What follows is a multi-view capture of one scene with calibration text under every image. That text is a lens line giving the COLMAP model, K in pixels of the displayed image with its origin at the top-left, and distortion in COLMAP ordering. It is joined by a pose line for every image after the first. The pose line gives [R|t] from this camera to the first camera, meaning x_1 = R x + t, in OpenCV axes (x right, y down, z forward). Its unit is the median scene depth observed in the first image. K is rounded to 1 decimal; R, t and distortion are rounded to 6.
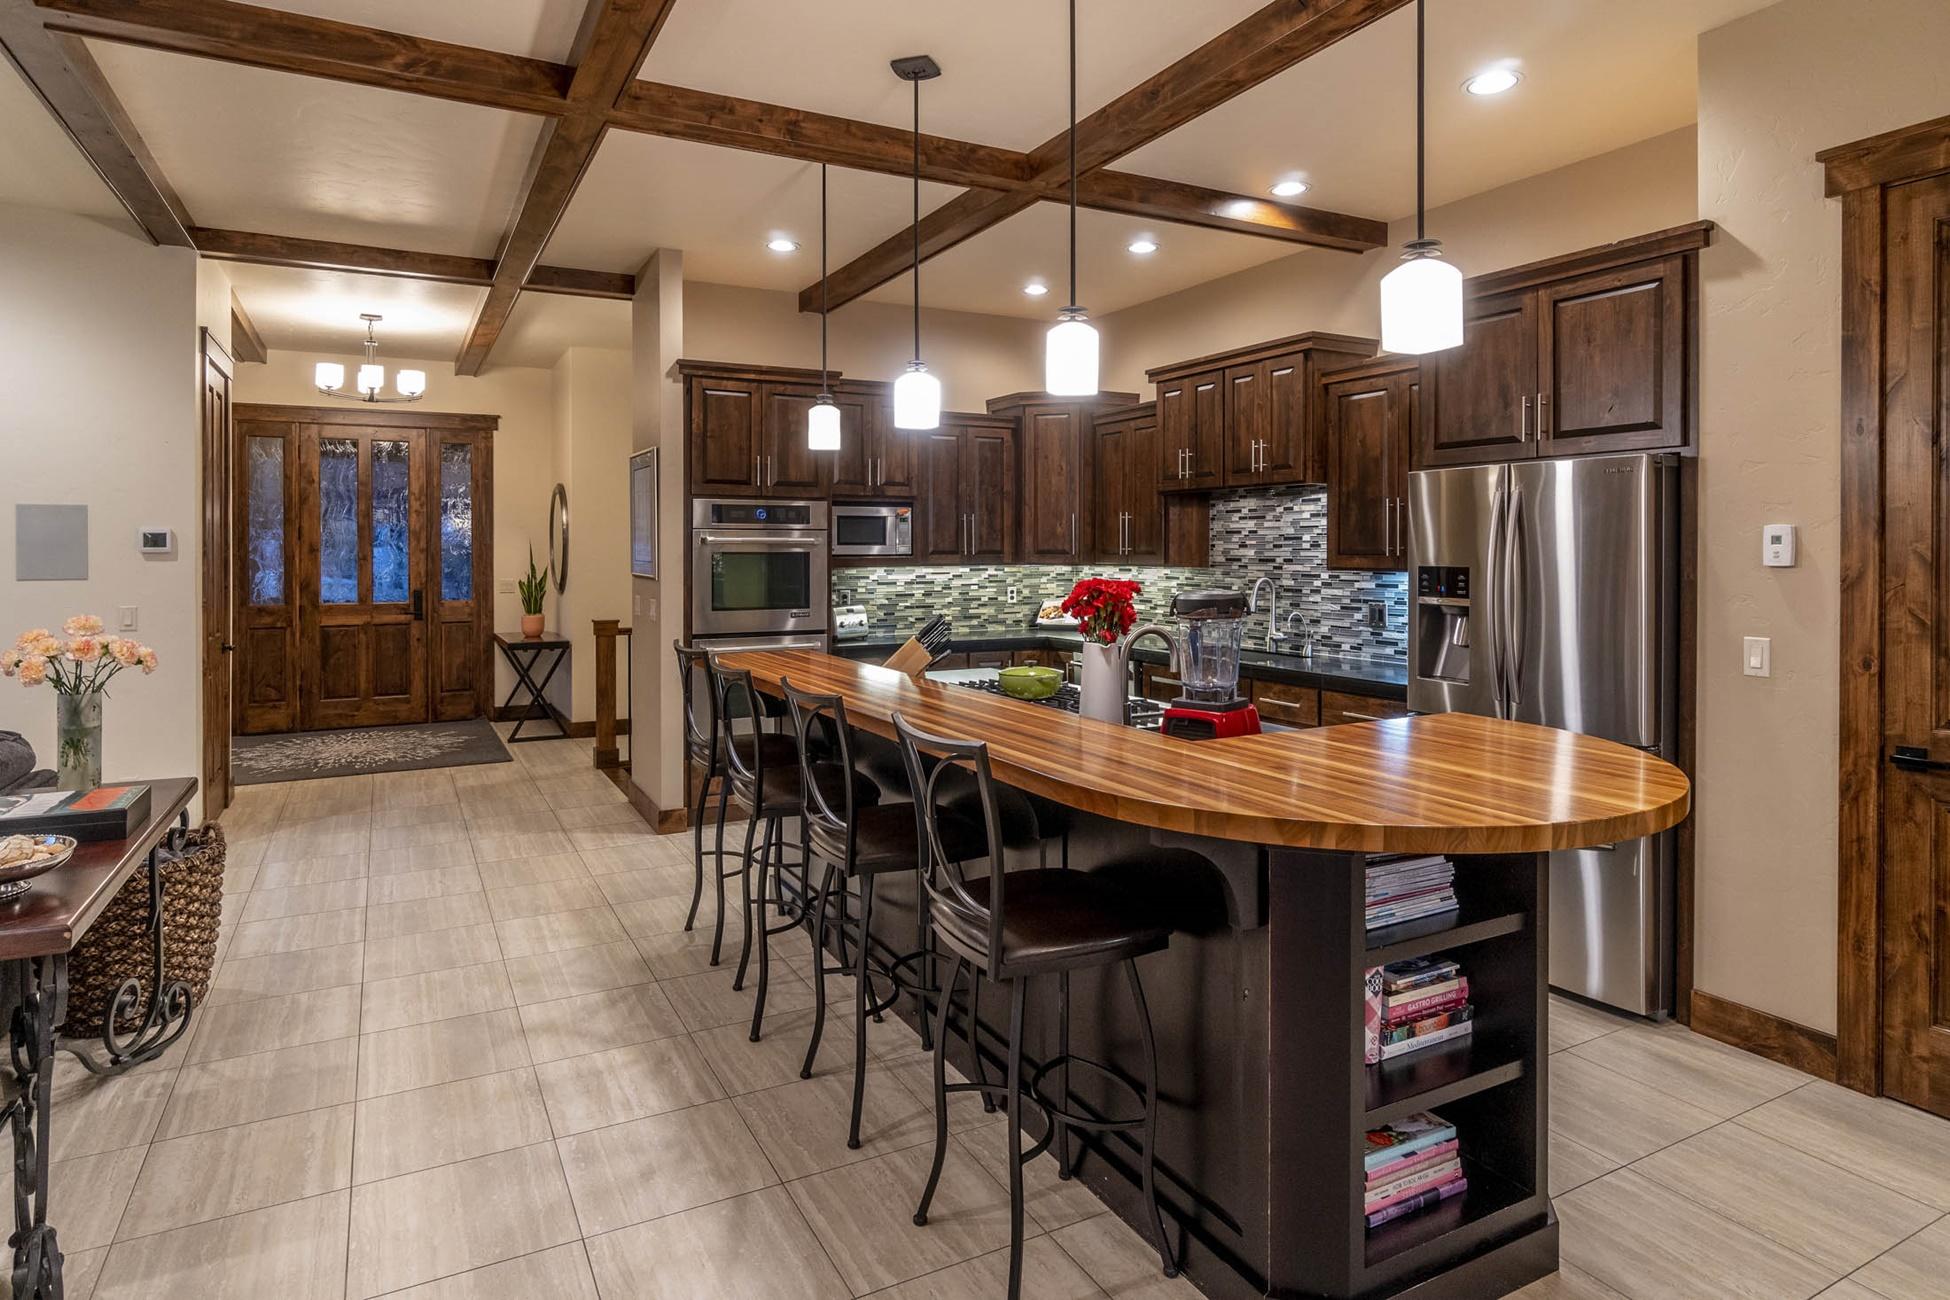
lens RADIAL K [[1106.6, 0, 968.5], [0, 1106.6, 561.5], [0, 0, 1]] dist [0.001254, 0.000665]
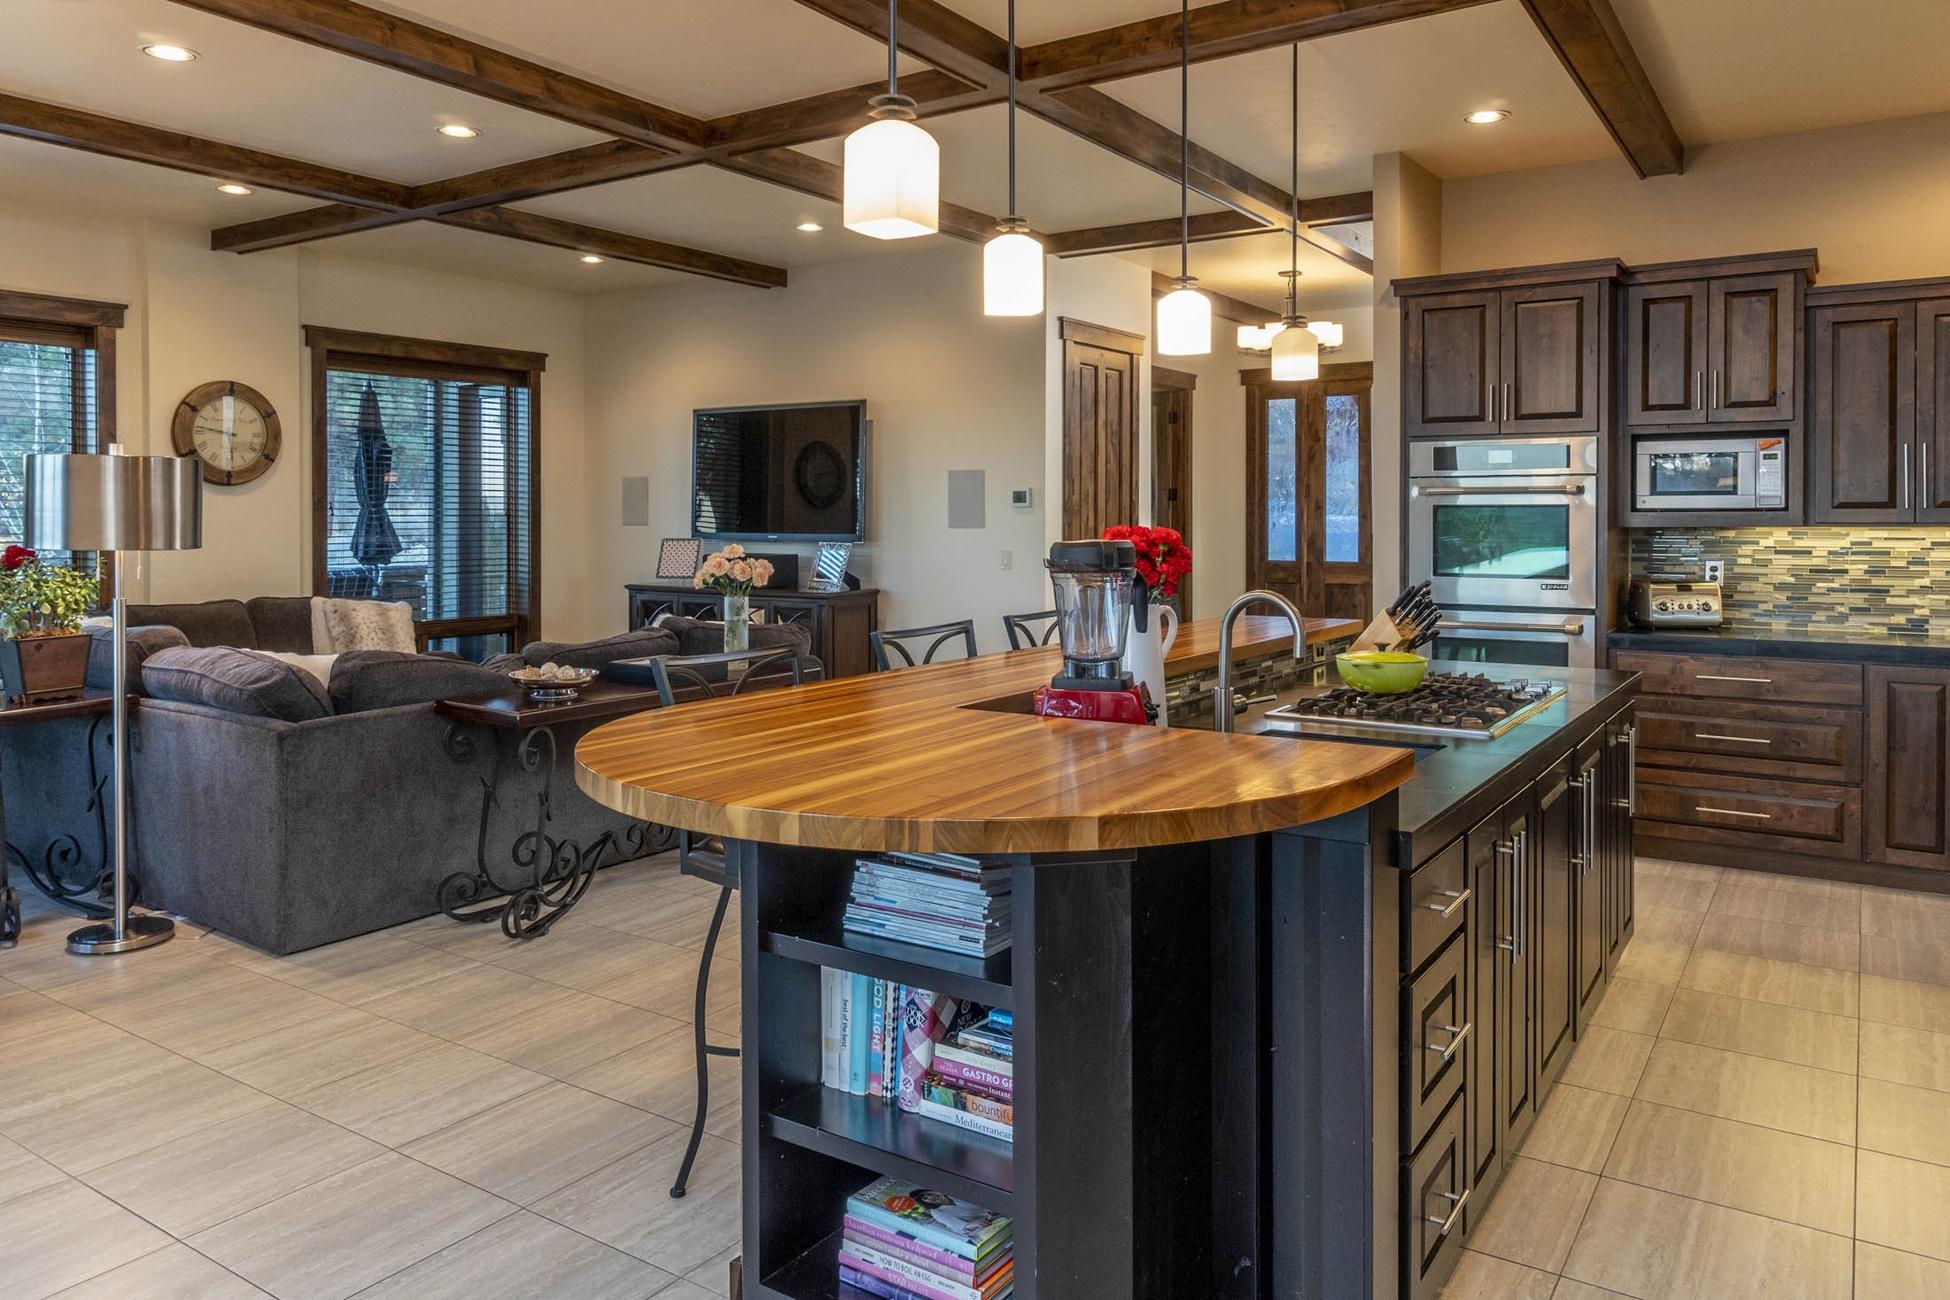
lens RADIAL K [[1334.2, 0, 972.0], [0, 1334.2, 518.0], [0, 0, 1]] dist [-0.001817, -0.001179]
pose [[0.475349, 0.003022, -0.879792, 0.325879], [-0.010044, 0.999948, -0.001992, 0.004637], [0.879740, 0.009783, 0.475355, 0.148605]]
